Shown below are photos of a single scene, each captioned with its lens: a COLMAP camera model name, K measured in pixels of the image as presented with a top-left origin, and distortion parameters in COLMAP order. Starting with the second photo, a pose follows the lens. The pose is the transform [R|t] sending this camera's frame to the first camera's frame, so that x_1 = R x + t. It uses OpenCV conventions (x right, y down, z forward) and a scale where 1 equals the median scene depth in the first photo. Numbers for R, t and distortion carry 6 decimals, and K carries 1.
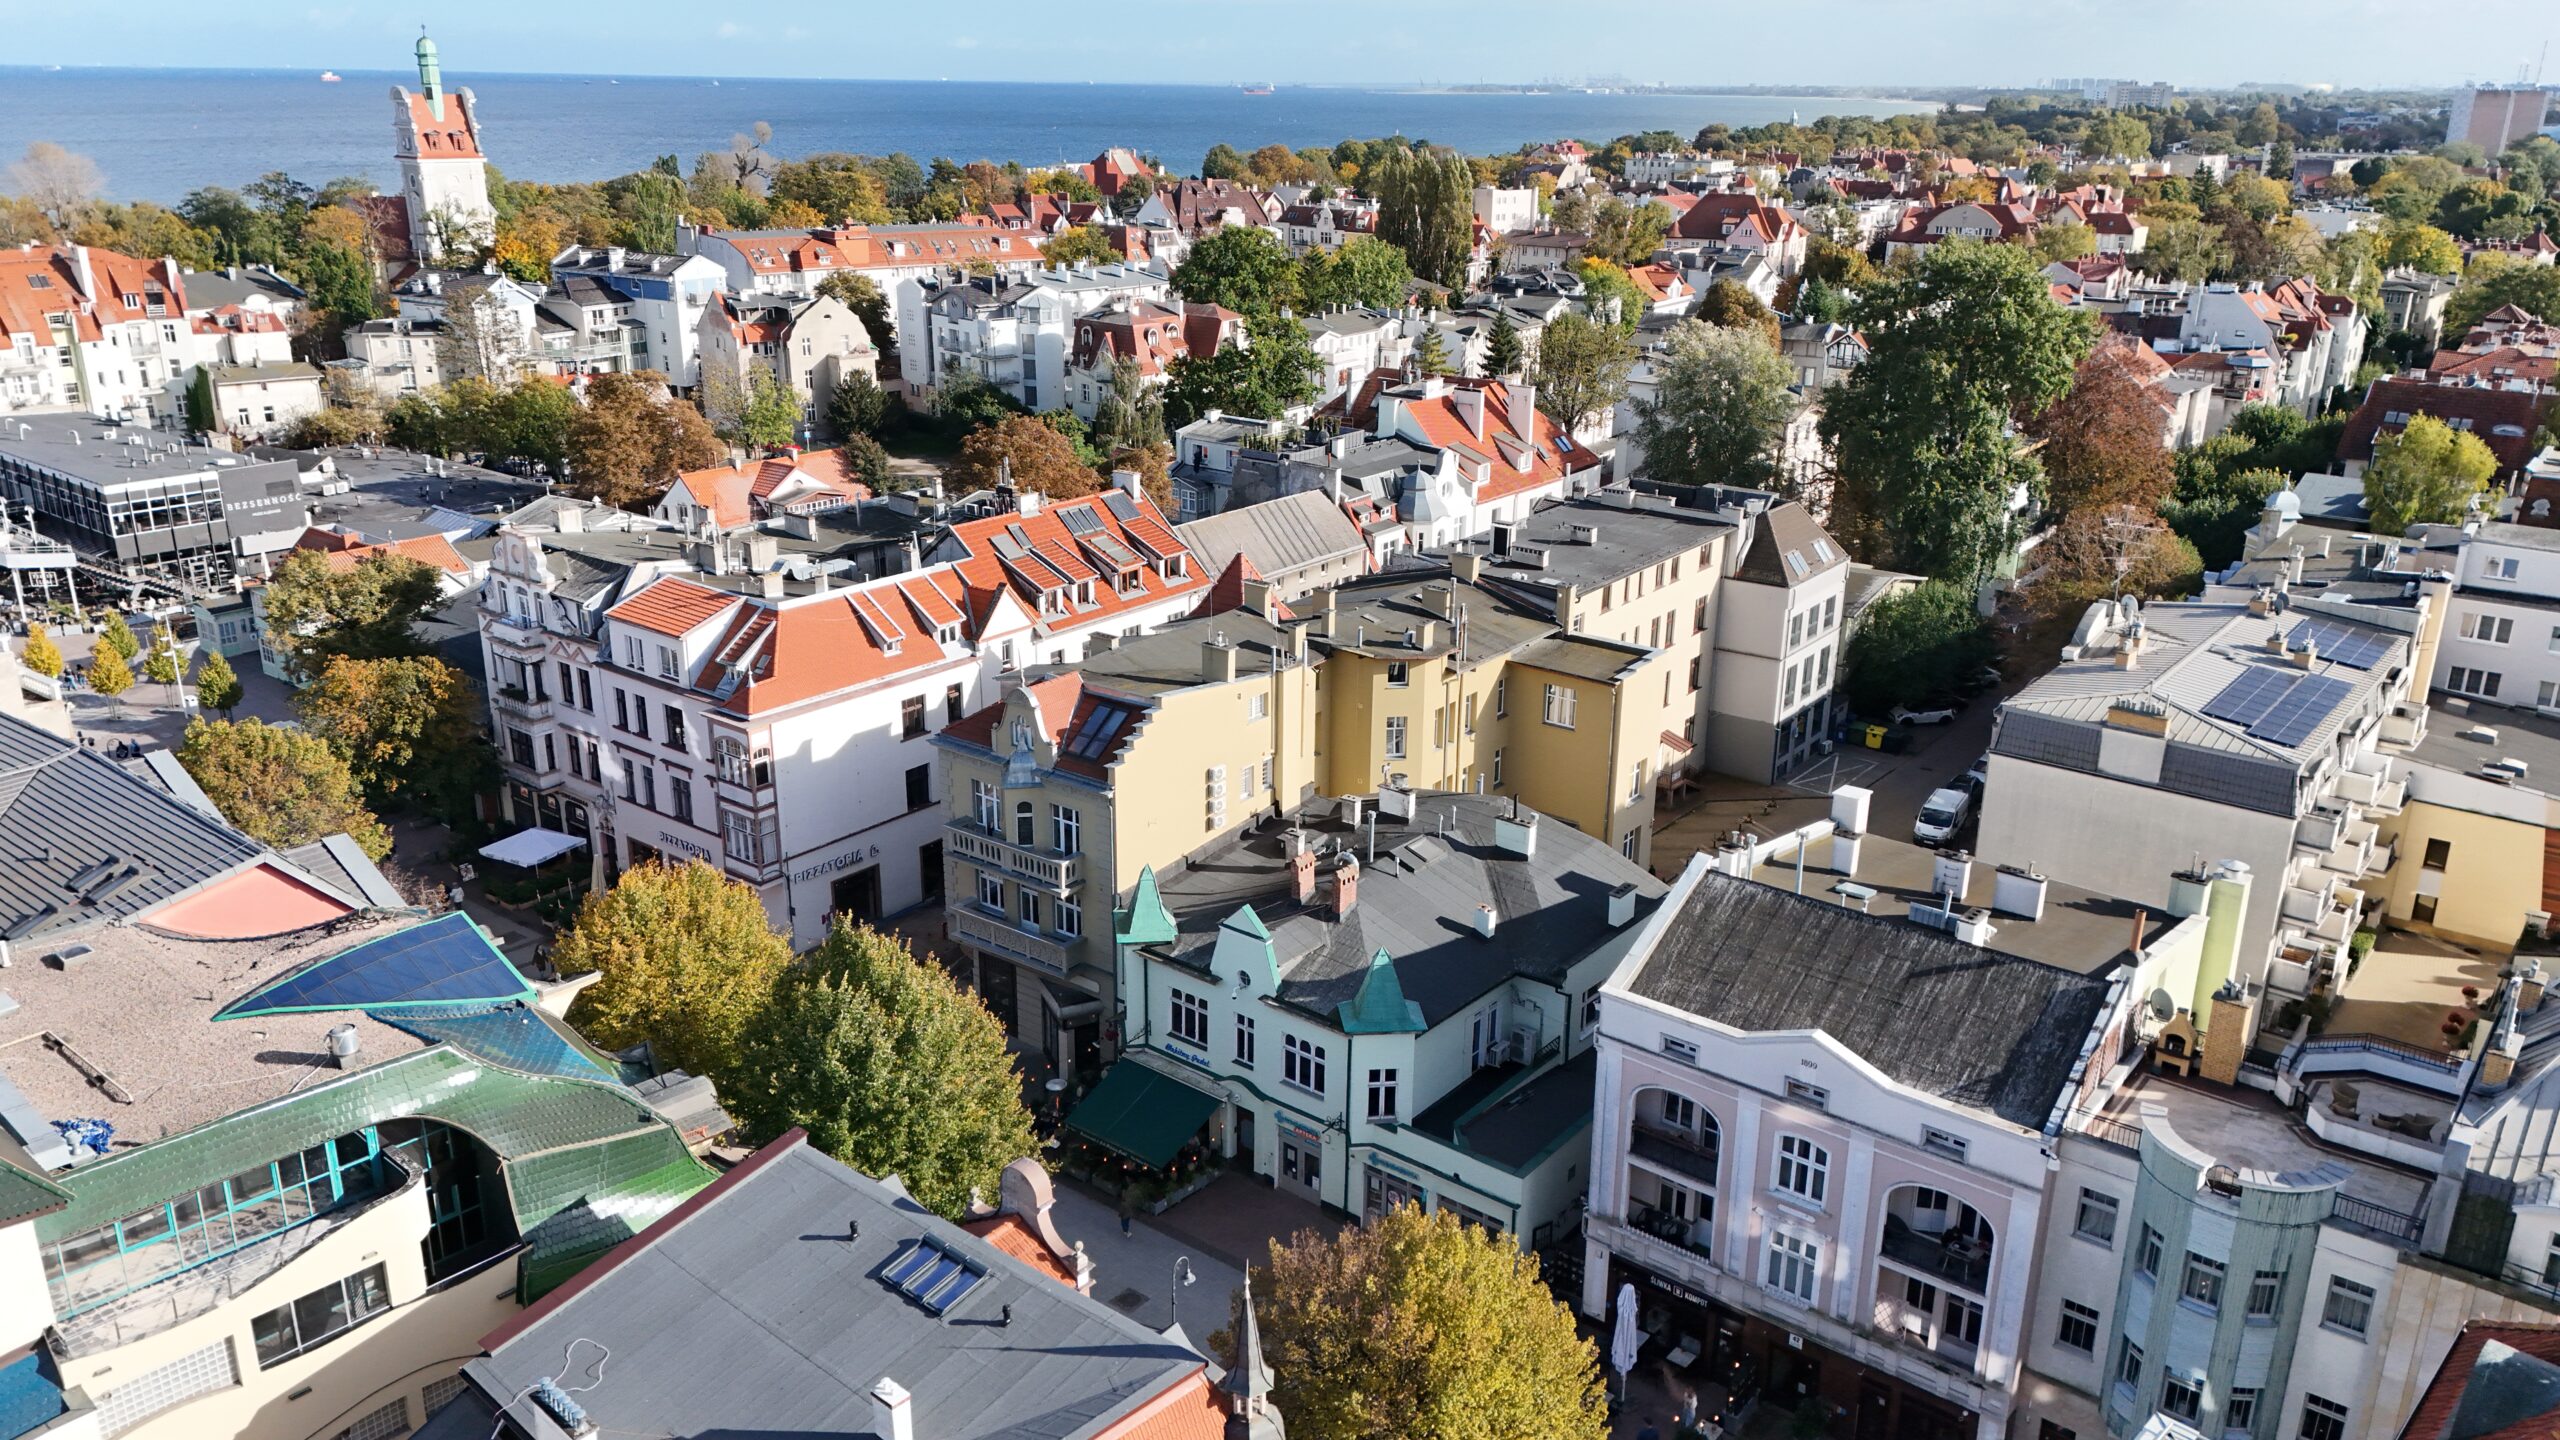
lens RADIAL K [[1923.8, 0, 1280.0], [0, 1923.8, 720.0], [0, 0, 1]] dist [0.060736, -0.136144]
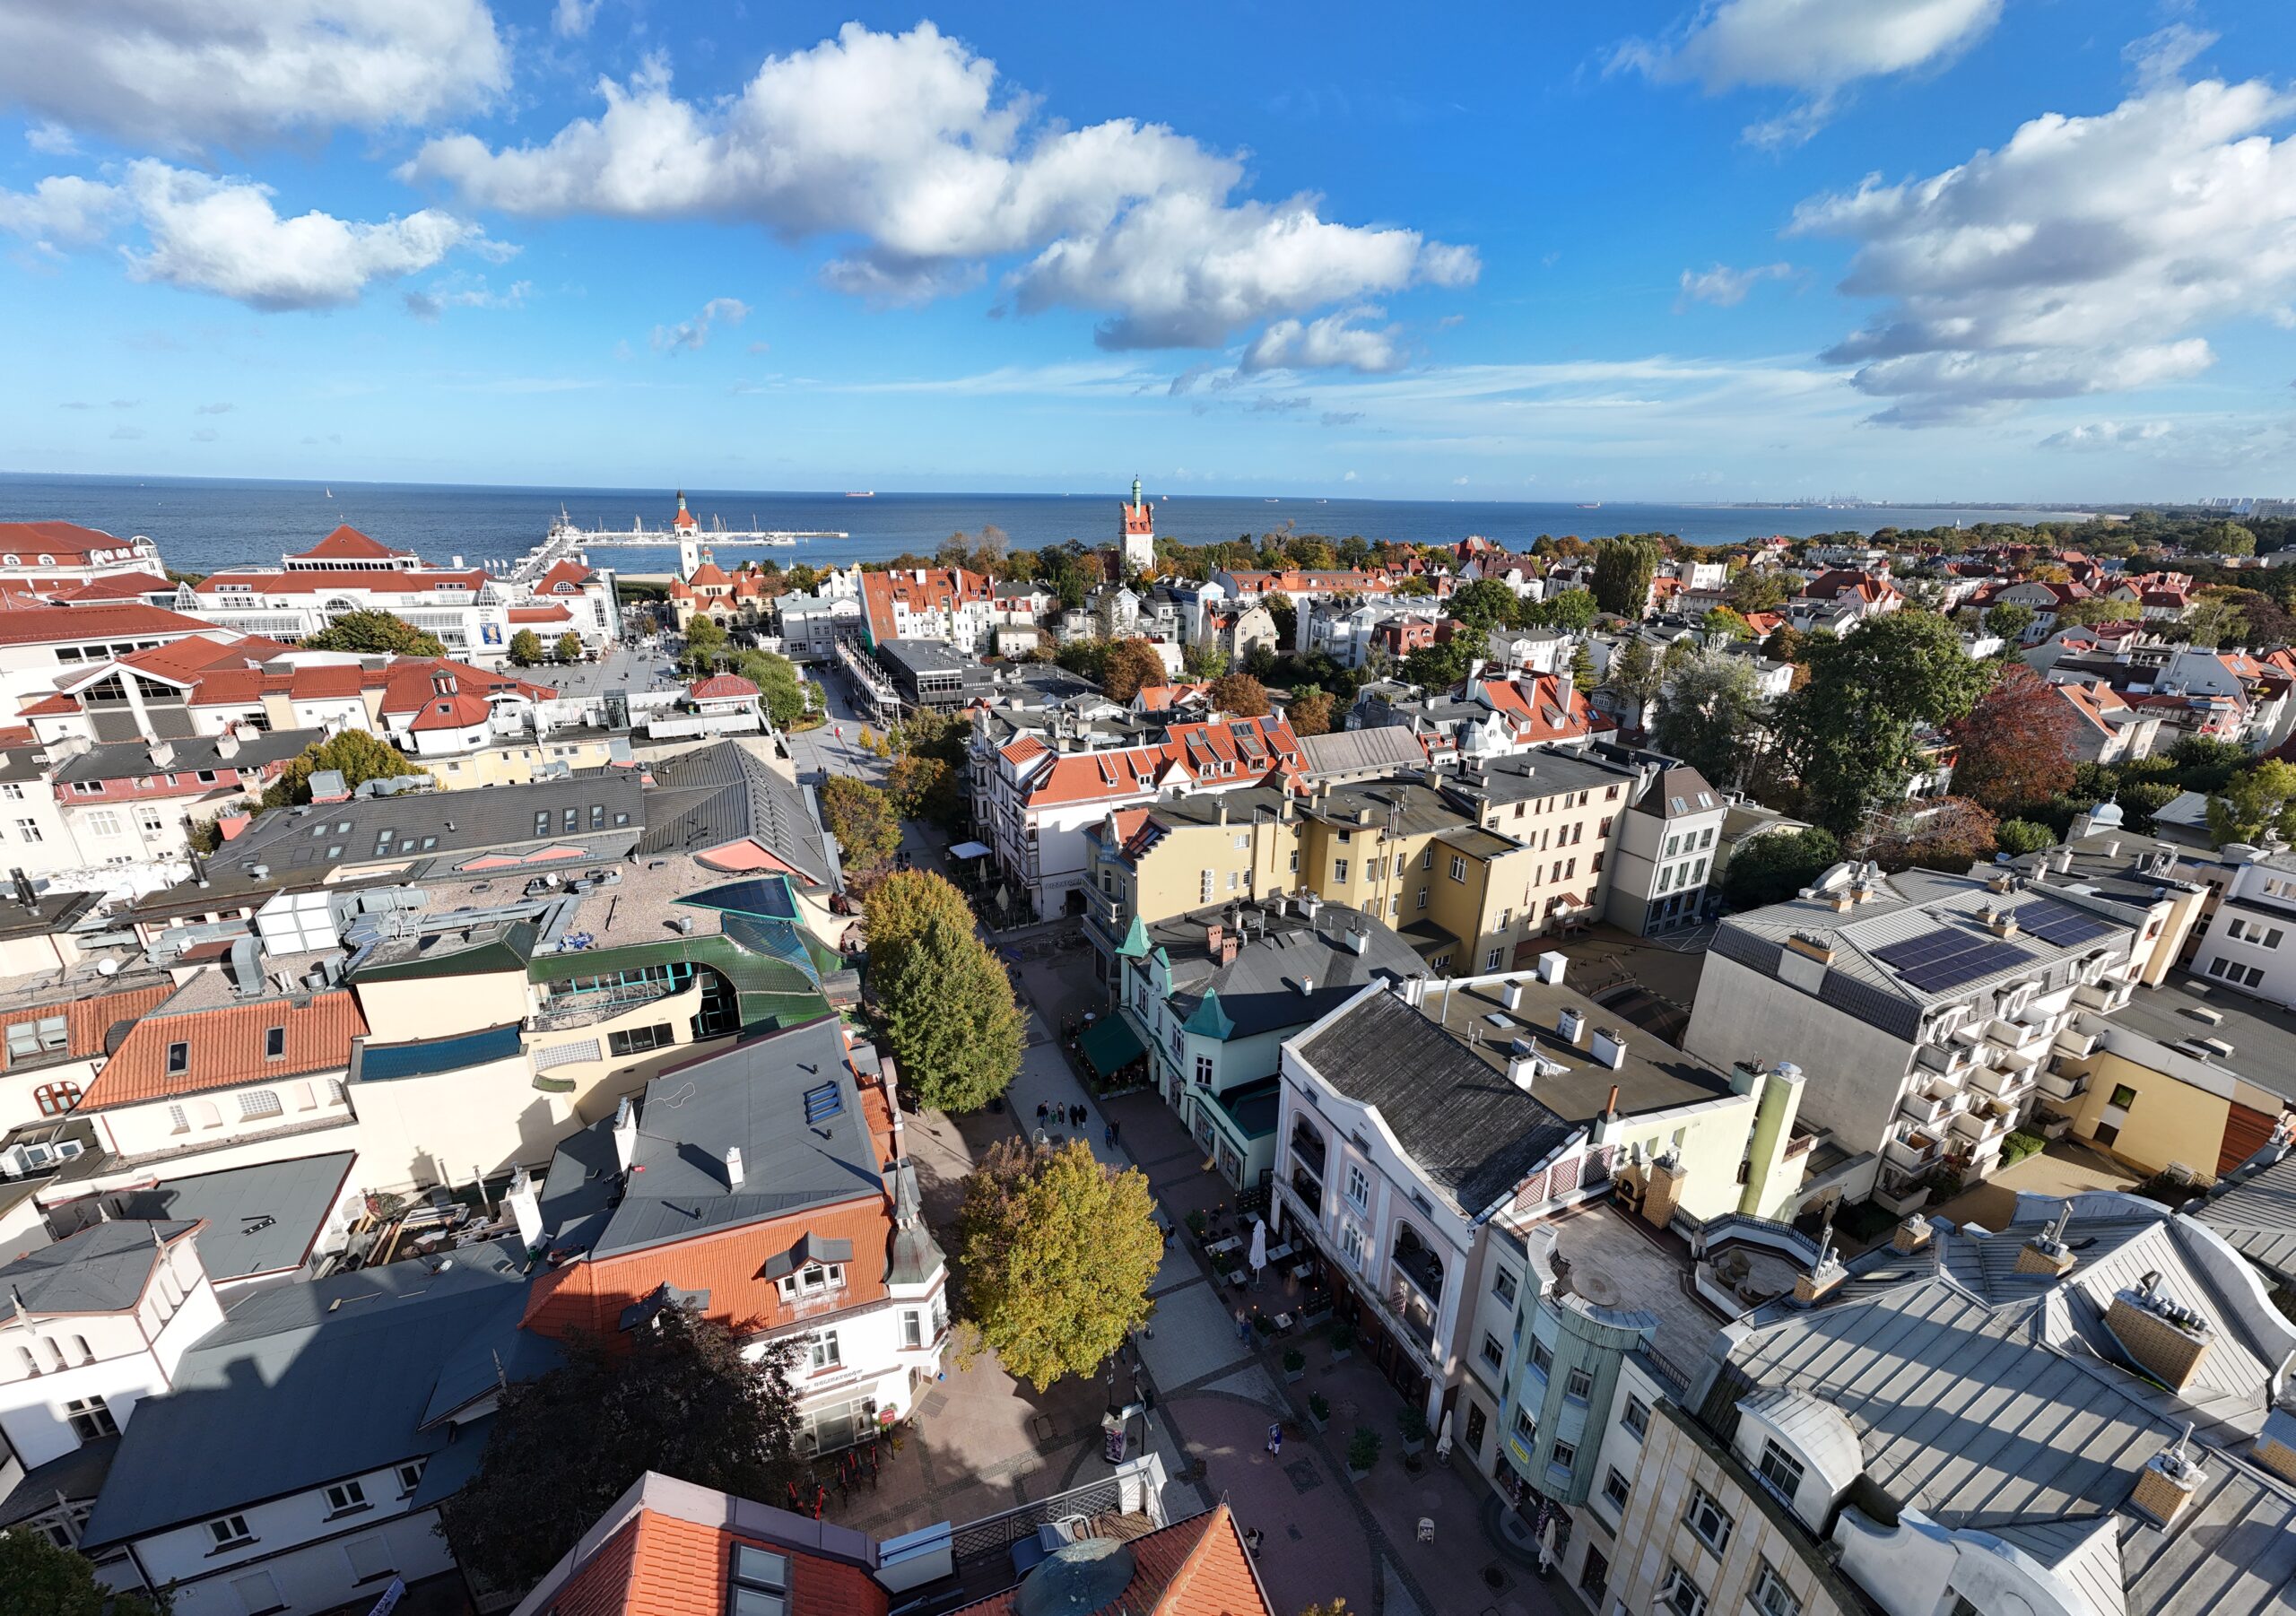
lens RADIAL K [[924.9, 0, 1141.2], [0, 924.9, 829.4], [0, 0, 1]] dist [-0.014315, 0.007382]
pose [[0.884258, 0.154719, -0.440625, 0.244556], [-0.144554, 0.987867, 0.056780, -0.045793], [0.444064, 0.013486, 0.895894, 0.138872]]
